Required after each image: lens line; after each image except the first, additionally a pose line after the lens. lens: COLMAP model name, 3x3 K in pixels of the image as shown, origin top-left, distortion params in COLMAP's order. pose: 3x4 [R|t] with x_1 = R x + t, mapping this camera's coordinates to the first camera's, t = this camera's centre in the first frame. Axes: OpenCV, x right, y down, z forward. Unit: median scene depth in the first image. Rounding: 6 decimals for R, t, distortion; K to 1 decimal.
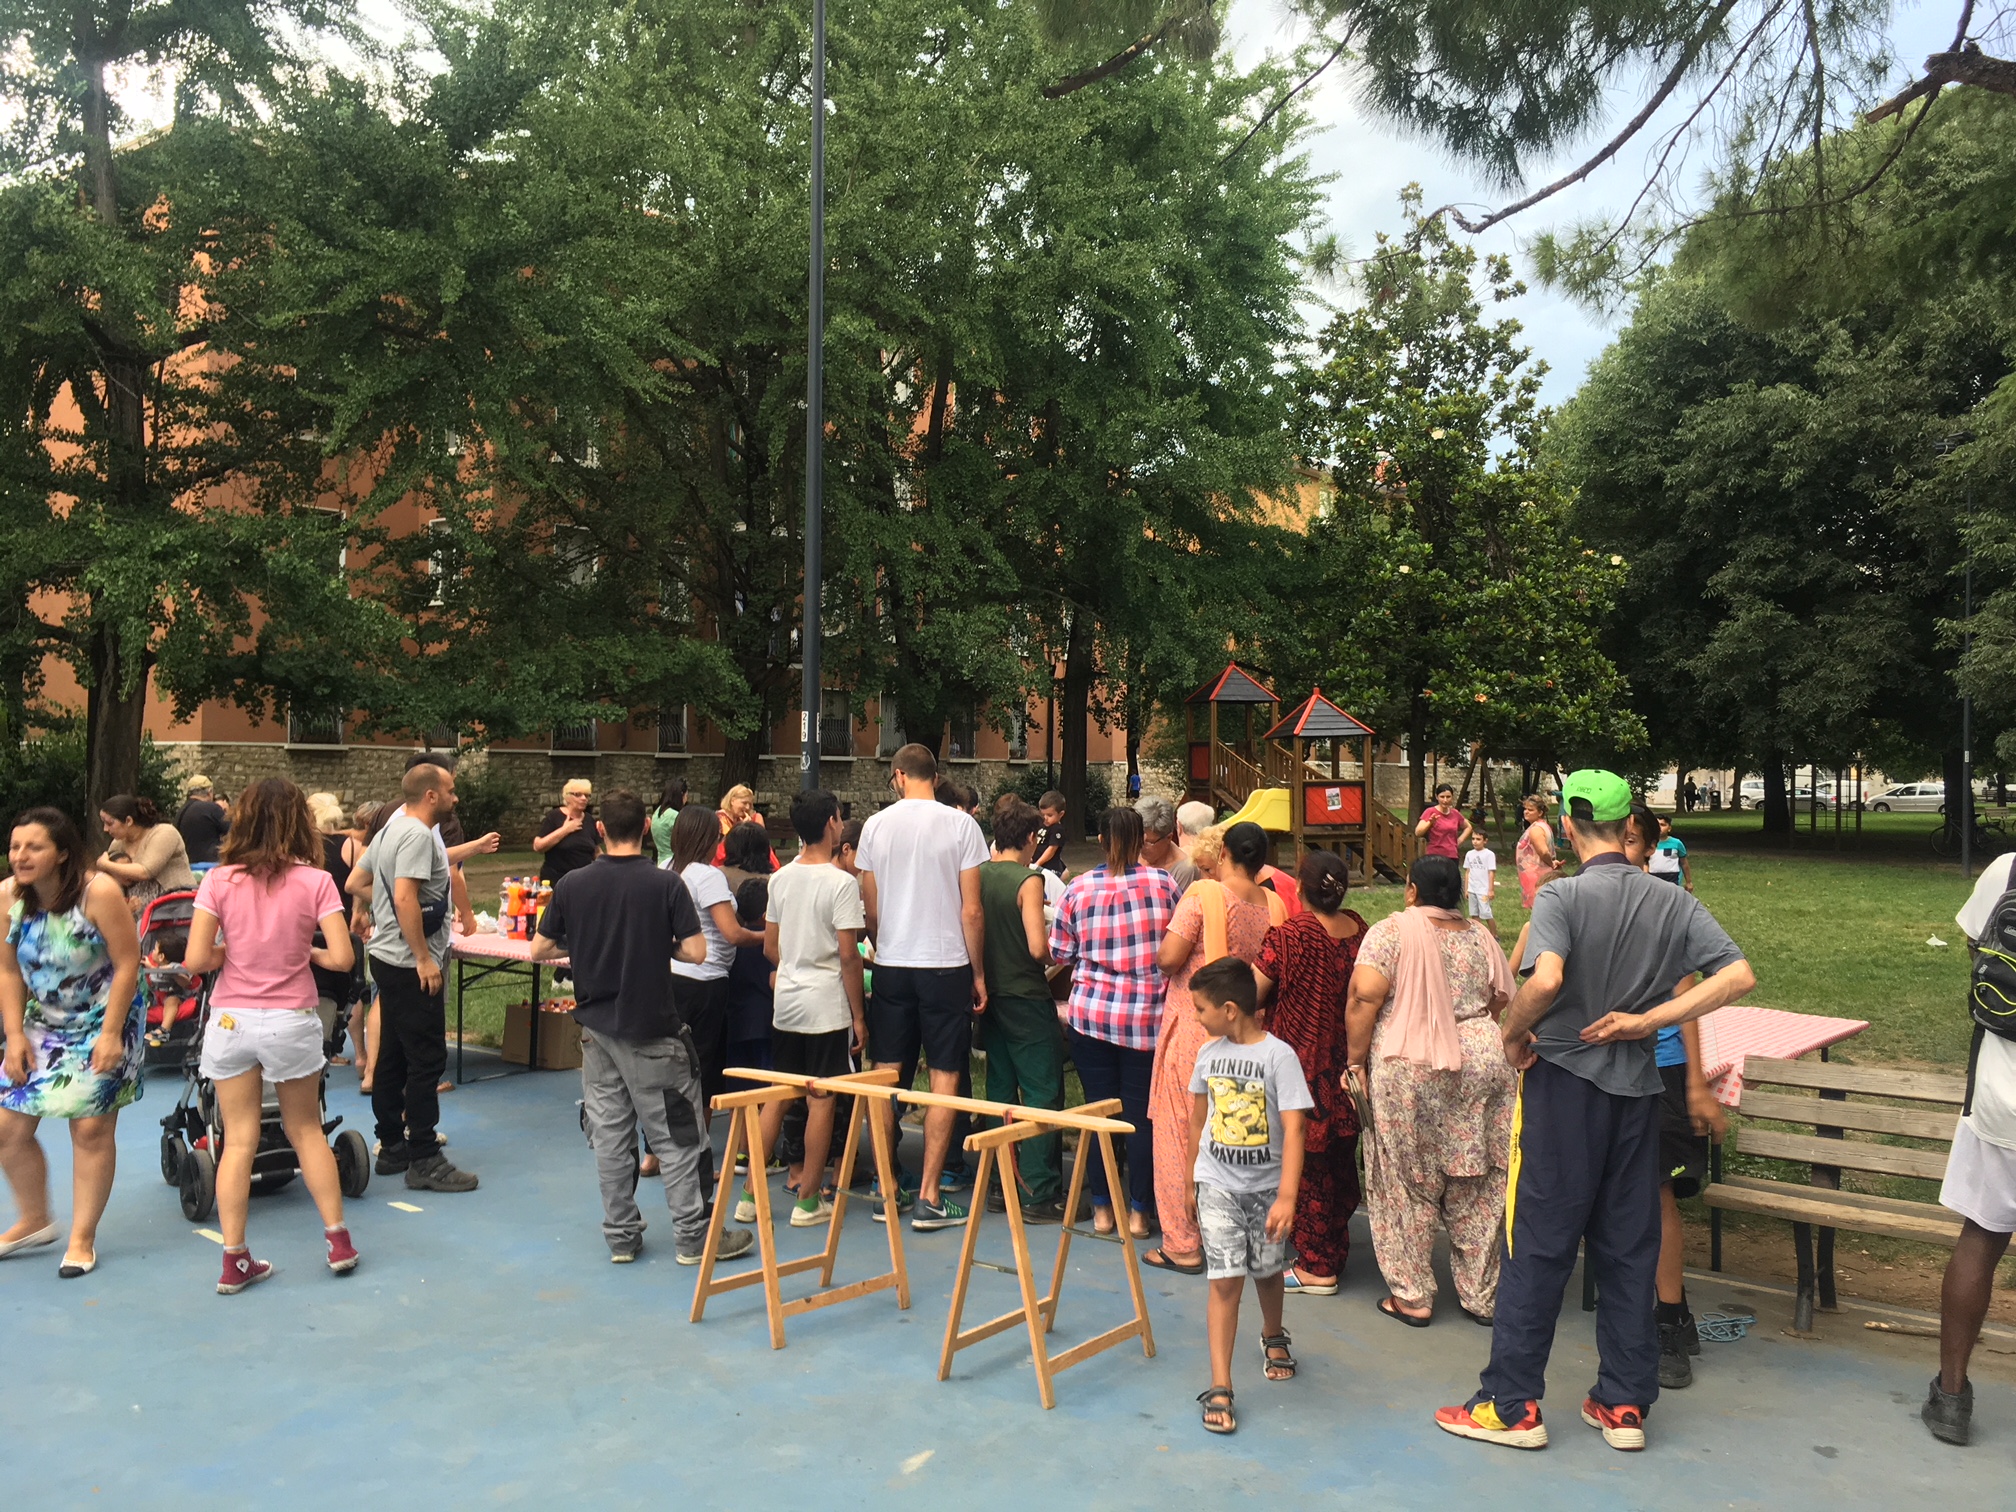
lens RADIAL K [[1692.5, 0, 1014.7], [0, 1692.5, 759.3], [0, 0, 1]] dist [0.008626, 0.001269]
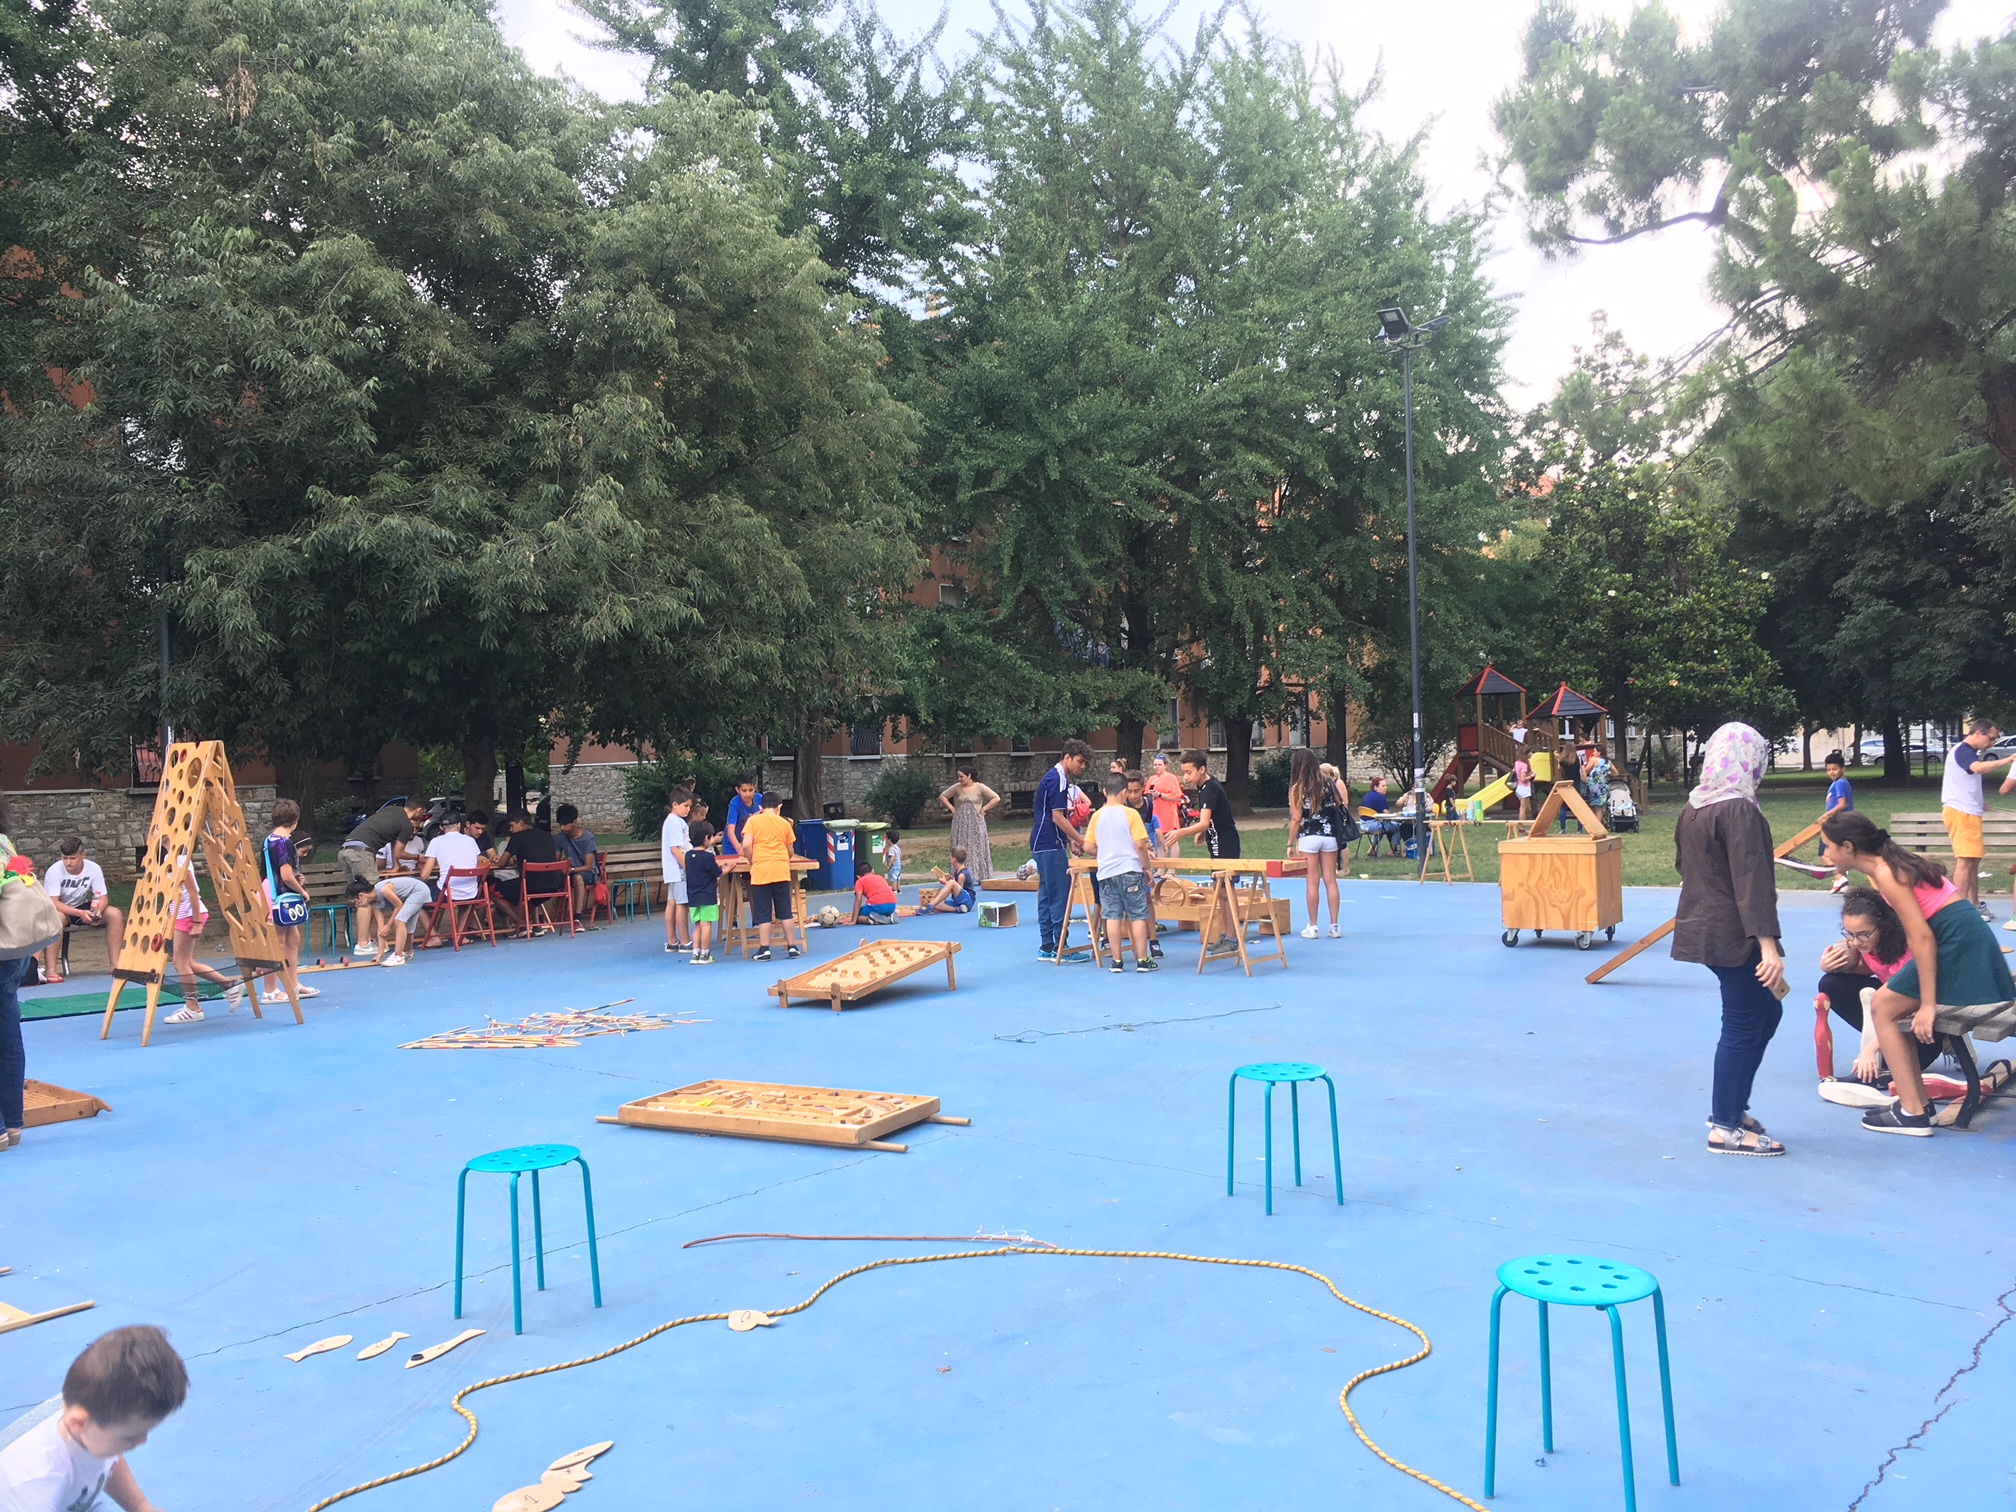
lens RADIAL K [[1692.5, 0, 1000.2], [0, 1692.5, 754.3], [0, 0, 1]] dist [0.008626, 0.001269]
pose [[0.996998, -0.046454, -0.061951, -0.182879], [0.046269, 0.998919, -0.004417, 0.003111], [0.062089, 0.001537, 0.998069, -0.403773]]
